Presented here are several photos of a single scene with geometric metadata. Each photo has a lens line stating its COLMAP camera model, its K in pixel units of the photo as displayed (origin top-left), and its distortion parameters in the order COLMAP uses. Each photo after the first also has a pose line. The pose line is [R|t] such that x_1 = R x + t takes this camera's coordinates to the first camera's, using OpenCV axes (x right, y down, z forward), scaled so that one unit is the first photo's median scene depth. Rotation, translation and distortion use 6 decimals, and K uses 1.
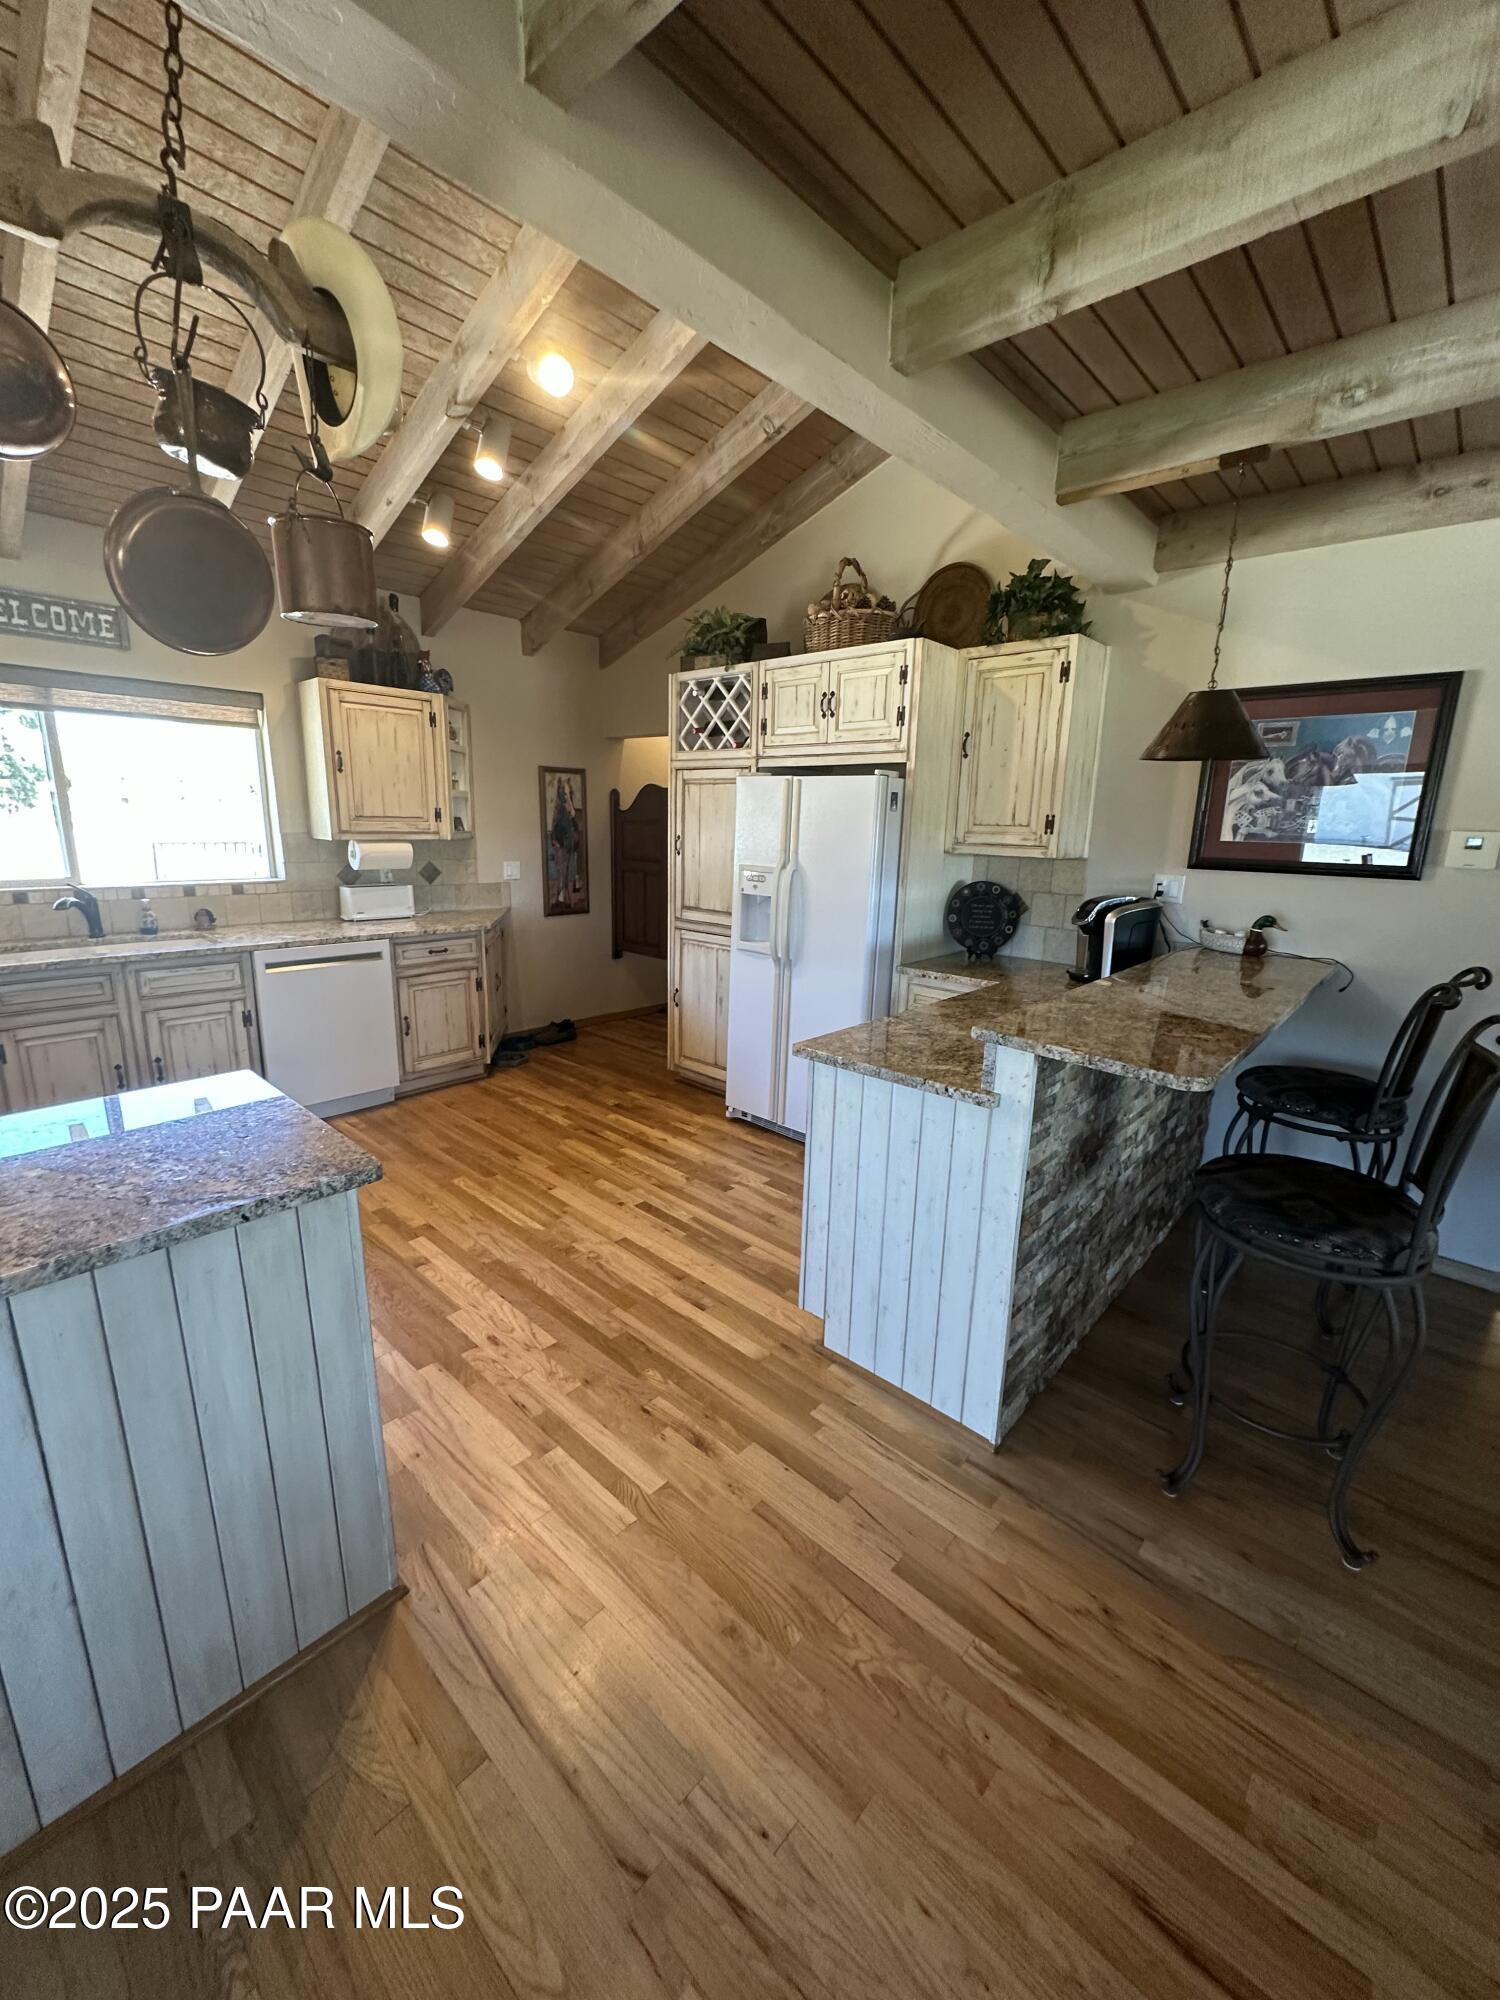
lens RADIAL K [[801.9, 0, 750.0], [0, 801.9, 1000.0], [0, 0, 1]] dist [0.002960, 0.000294]
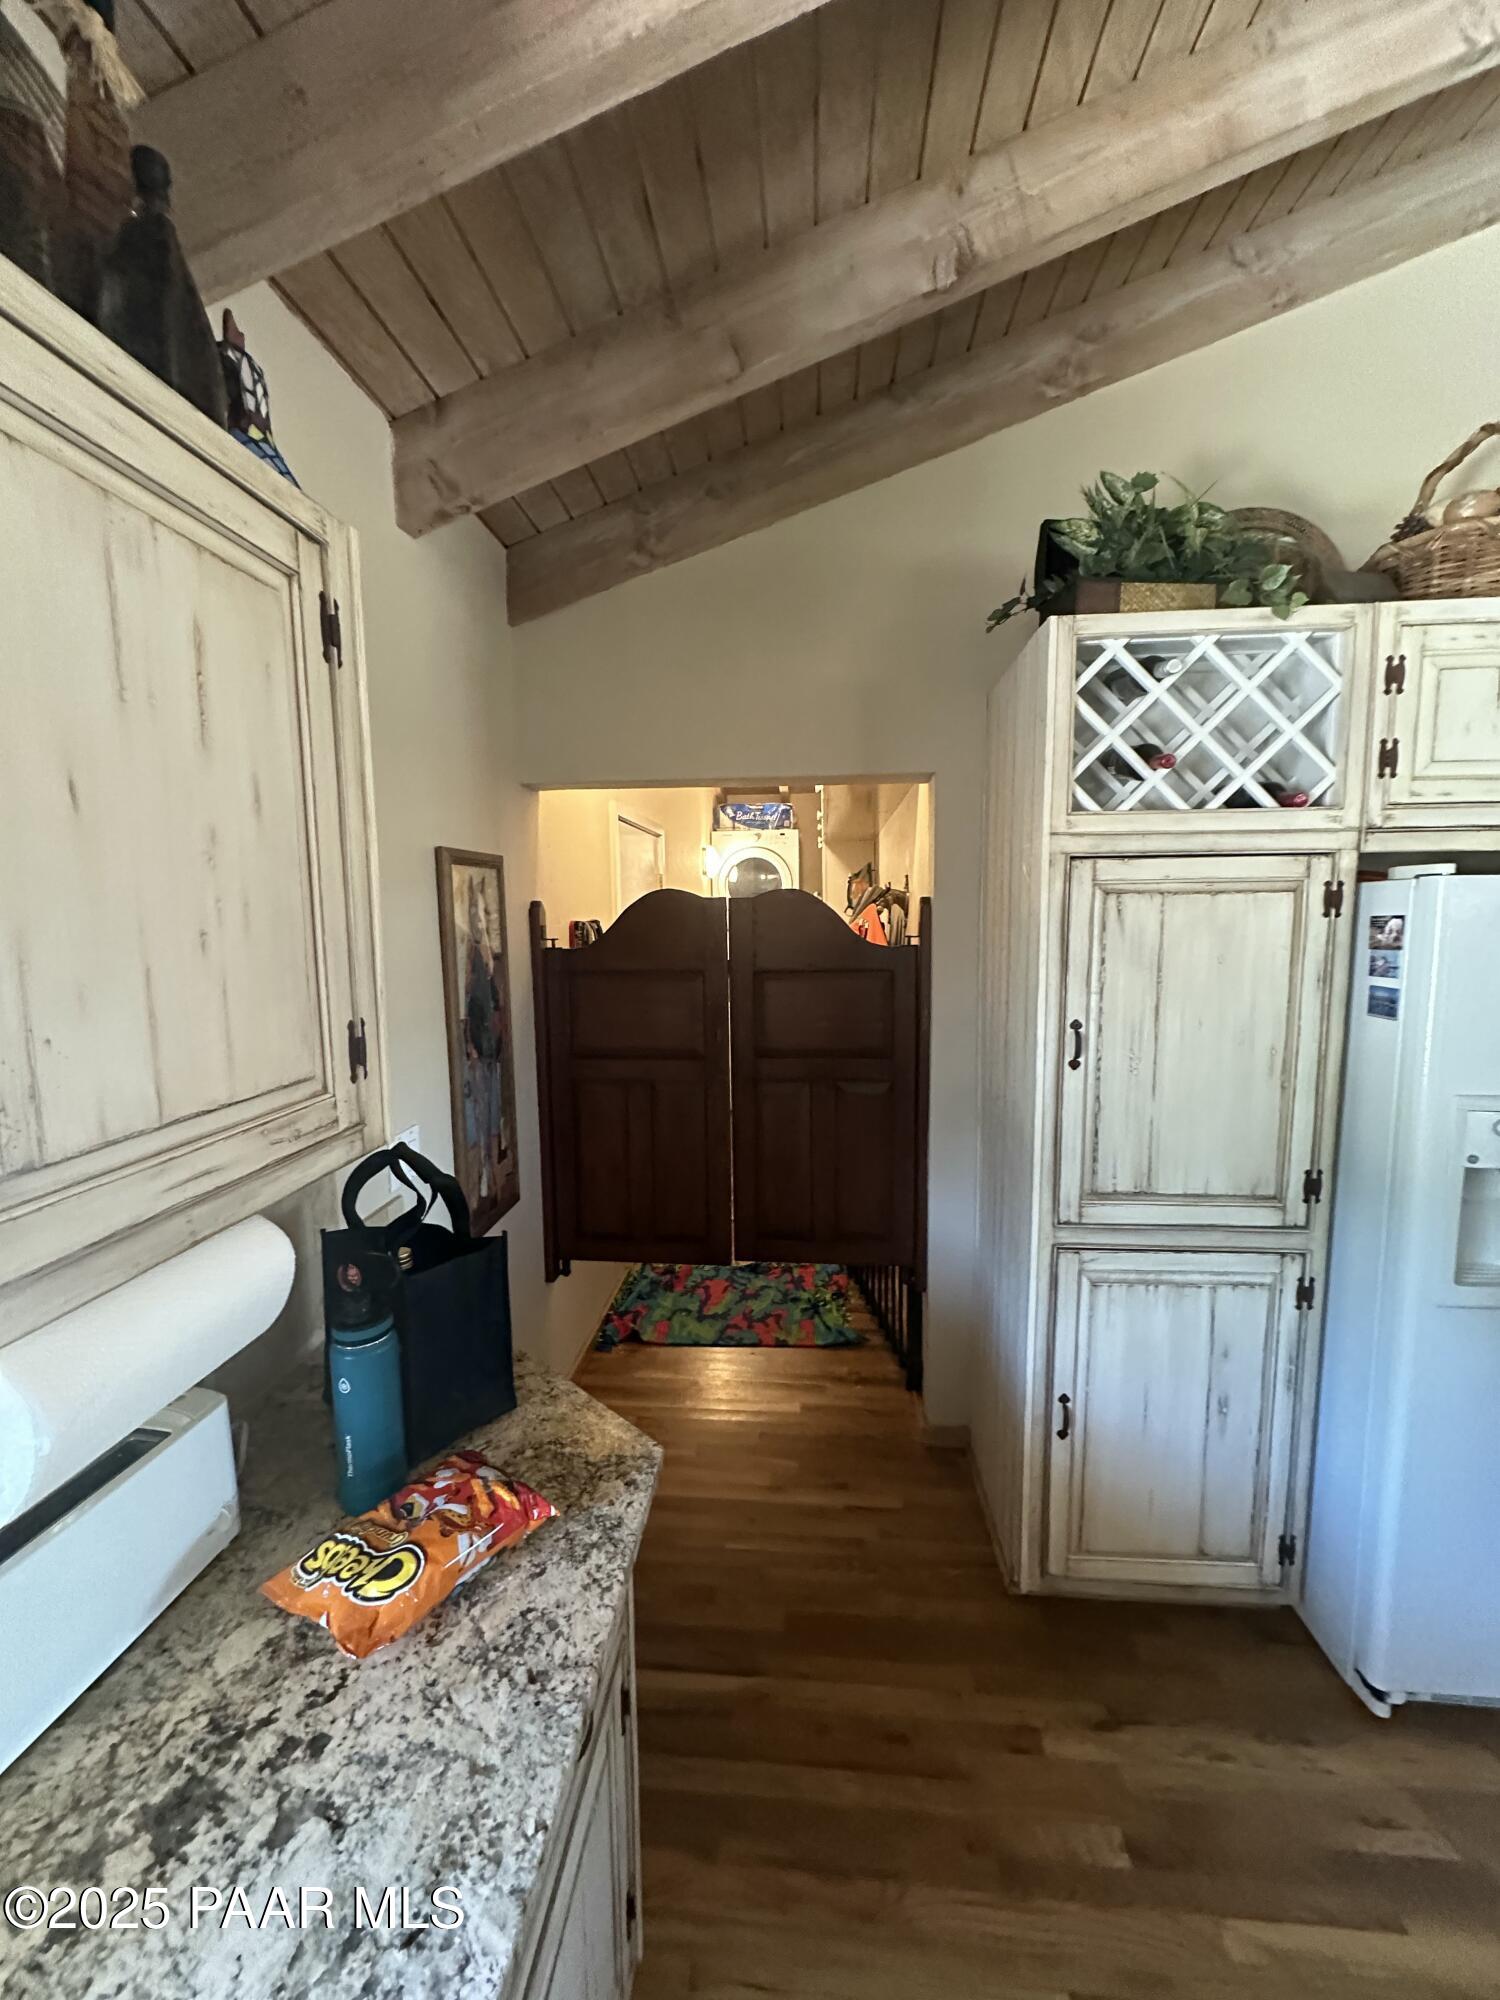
lens RADIAL K [[801.9, 0, 750.0], [0, 801.9, 1000.0], [0, 0, 1]] dist [0.002960, 0.000294]
pose [[0.789306, -0.103192, 0.605266, -0.465533], [0.166298, 0.984859, -0.048955, -0.228766], [-0.591050, 0.139296, 0.794516, 0.801515]]
